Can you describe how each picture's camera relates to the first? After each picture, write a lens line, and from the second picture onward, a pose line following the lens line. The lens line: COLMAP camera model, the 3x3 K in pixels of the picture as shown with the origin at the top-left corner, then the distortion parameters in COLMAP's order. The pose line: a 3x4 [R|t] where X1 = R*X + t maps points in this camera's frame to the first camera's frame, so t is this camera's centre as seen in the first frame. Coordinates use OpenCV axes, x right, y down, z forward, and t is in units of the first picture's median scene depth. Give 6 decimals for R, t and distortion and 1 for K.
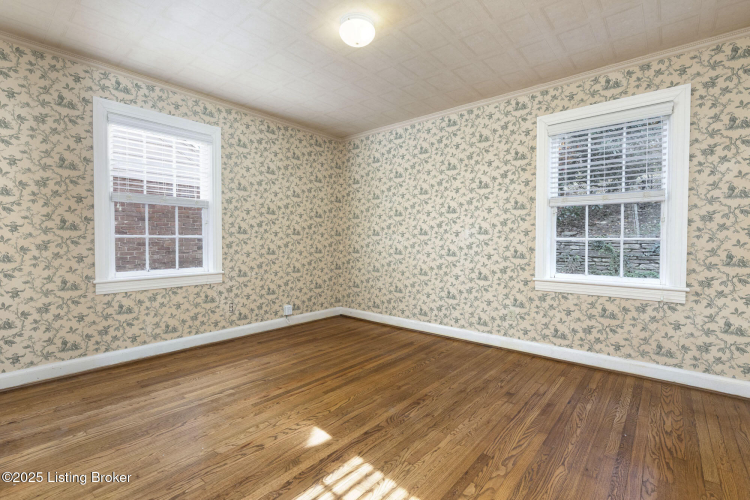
lens RADIAL K [[346.9, 0, 374.5], [0, 346.9, 248.1], [0, 0, 1]] dist [0.009976, -0.002991]
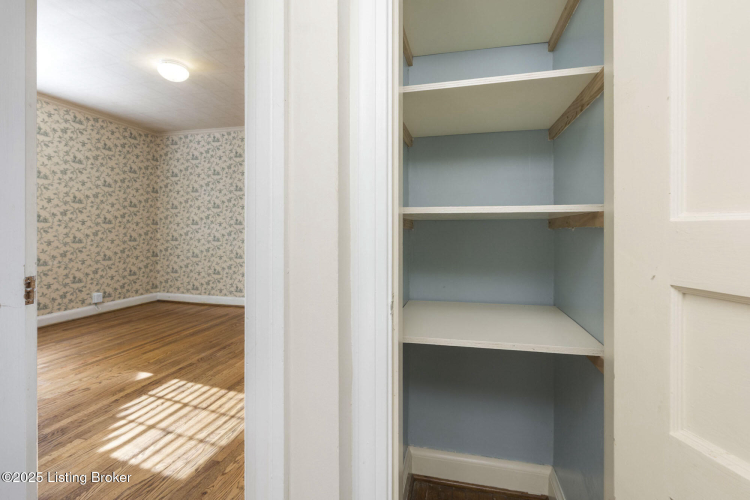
lens RADIAL K [[346.9, 0, 366.2], [0, 346.9, 230.8], [0, 0, 1]] dist [0.009976, -0.002991]
pose [[0.902257, -0.000688, 0.431198, 0.033728], [0.008365, 0.999838, -0.015908, 0.009764], [-0.431117, 0.017960, 0.902117, -0.434743]]
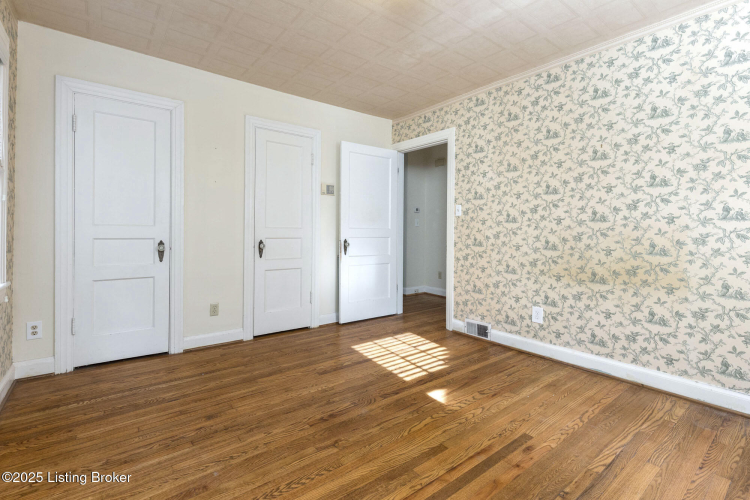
lens RADIAL K [[346.9, 0, 375.8], [0, 346.9, 246.7], [0, 0, 1]] dist [0.009976, -0.002991]
pose [[-0.977517, -0.020845, 0.209822, -0.142068], [-0.009100, 0.998345, 0.056787, -0.023430], [-0.210659, 0.053601, -0.976089, 1.610008]]
